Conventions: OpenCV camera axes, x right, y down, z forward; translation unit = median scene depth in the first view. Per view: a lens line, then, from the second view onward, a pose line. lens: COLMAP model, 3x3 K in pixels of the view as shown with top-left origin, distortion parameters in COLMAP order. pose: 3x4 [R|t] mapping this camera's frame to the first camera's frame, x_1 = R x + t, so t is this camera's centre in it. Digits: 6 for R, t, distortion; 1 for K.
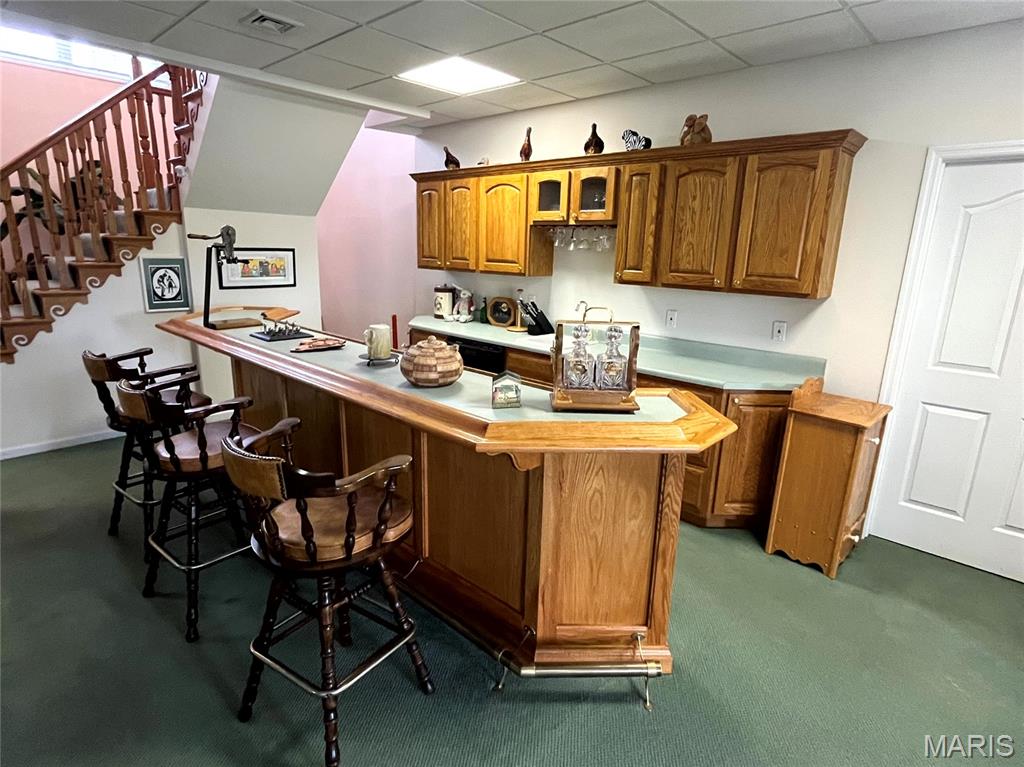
lens RADIAL K [[561.4, 0, 512.0], [0, 561.4, 383.5], [0, 0, 1]] dist [0.002062, -0.000408]
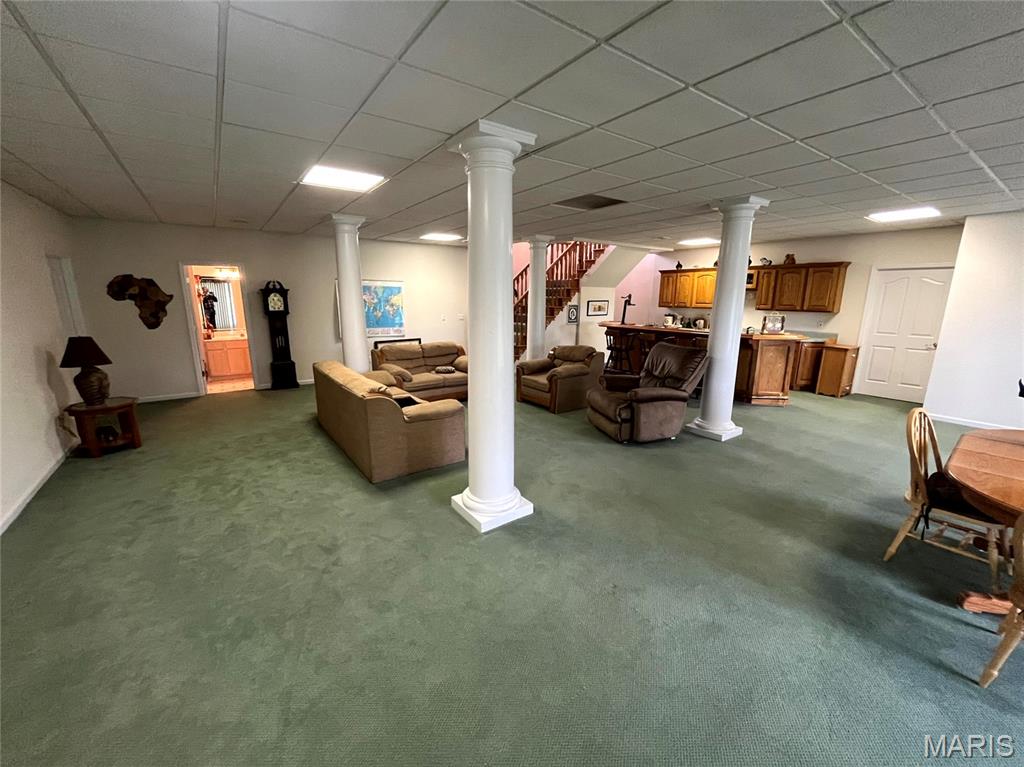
lens RADIAL K [[412.8, 0, 512.0], [0, 412.8, 383.5], [0, 0, 1]] dist [-0.000245, -0.000121]
pose [[0.979720, 0.018679, -0.199498, -0.639325], [-0.024839, 0.999287, -0.028418, 0.301675], [0.198825, 0.032797, 0.979486, -1.364787]]
